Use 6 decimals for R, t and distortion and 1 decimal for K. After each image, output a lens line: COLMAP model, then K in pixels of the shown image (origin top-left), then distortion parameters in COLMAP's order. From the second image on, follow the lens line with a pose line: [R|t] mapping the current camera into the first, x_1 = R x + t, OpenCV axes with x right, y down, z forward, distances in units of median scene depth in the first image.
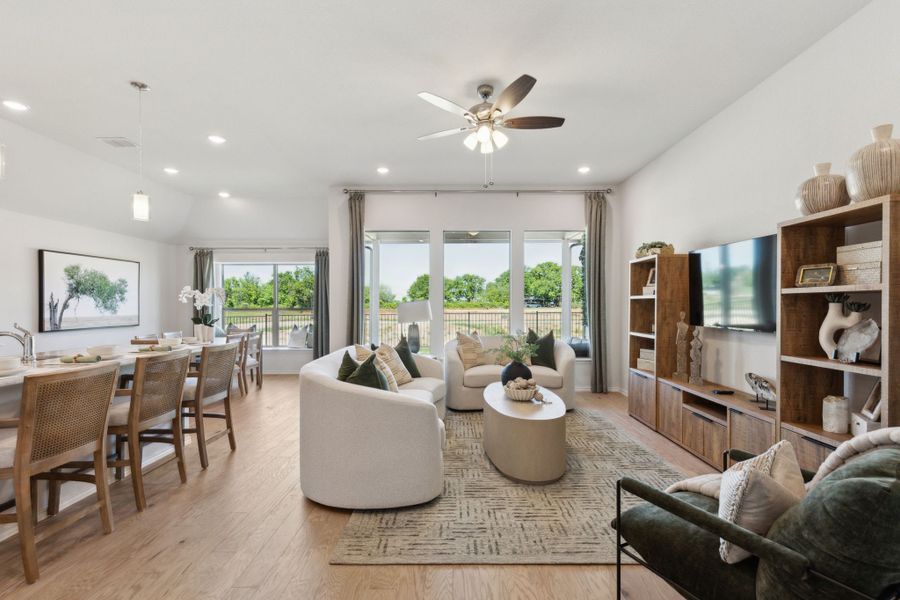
lens RADIAL K [[408.4, 0, 450.6], [0, 408.4, 305.7], [0, 0, 1]] dist [0.010100, 0.000405]
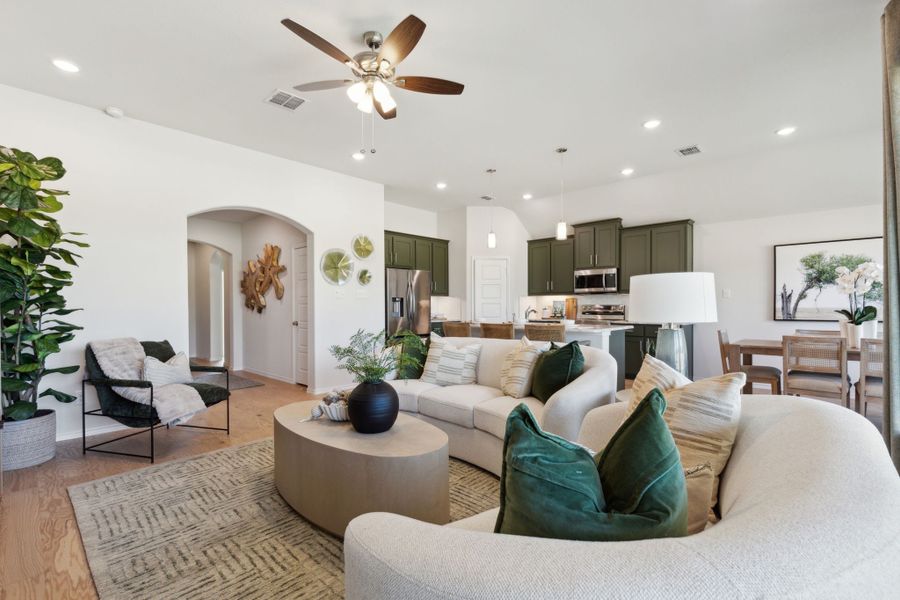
lens RADIAL K [[397.8, 0, 453.4], [0, 397.8, 306.6], [0, 0, 1]] dist [-0.000344, 0.000029]
pose [[-0.677105, 0.008600, -0.735836, 0.362232], [0.004070, 0.999960, 0.007942, 0.014957], [0.735875, 0.002383, -0.677113, 1.047749]]
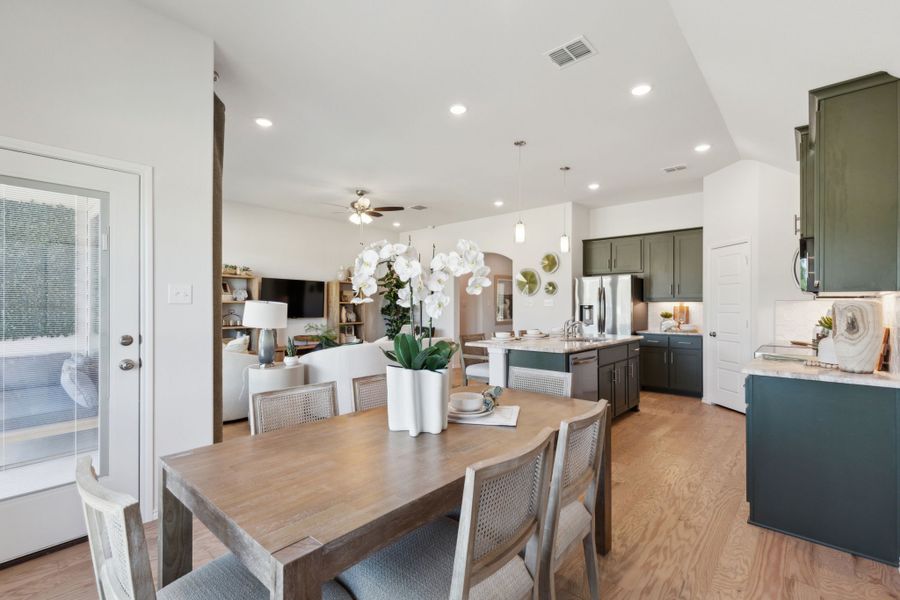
lens RADIAL K [[397.8, 0, 453.4], [0, 397.8, 306.6], [0, 0, 1]] dist [-0.000344, 0.000029]
pose [[-0.758634, 0.003076, 0.651509, -0.881921], [0.004021, 0.999992, -0.000039, -0.000983], [-0.651504, 0.002591, -0.758641, 1.315947]]
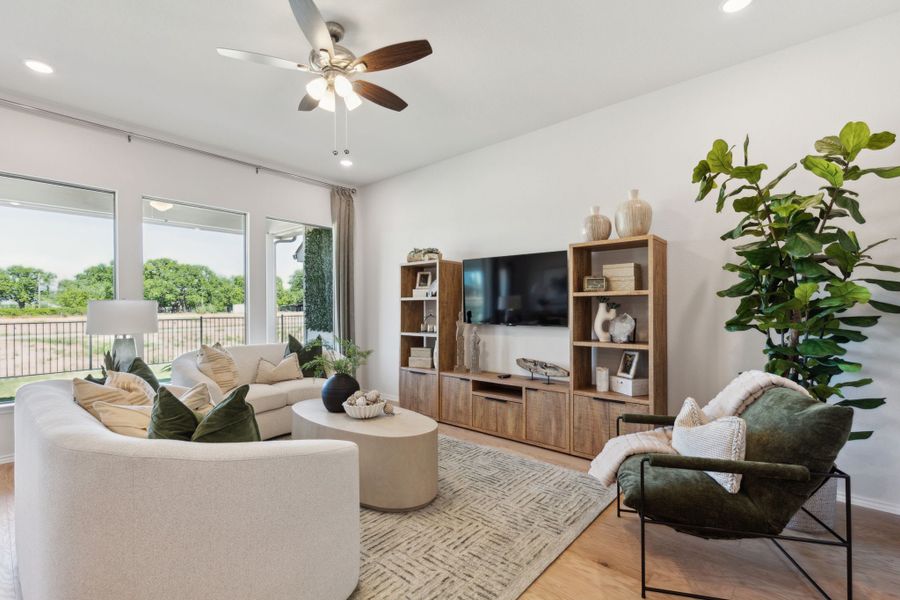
lens RADIAL K [[408.2, 0, 453.4], [0, 408.2, 307.6], [0, 0, 1]] dist [0.010511, 0.000025]
pose [[0.651730, -0.001052, 0.758450, -0.225611], [0.006513, 0.999970, -0.004209, 0.005693], [-0.758423, 0.007683, 0.651718, 0.198985]]
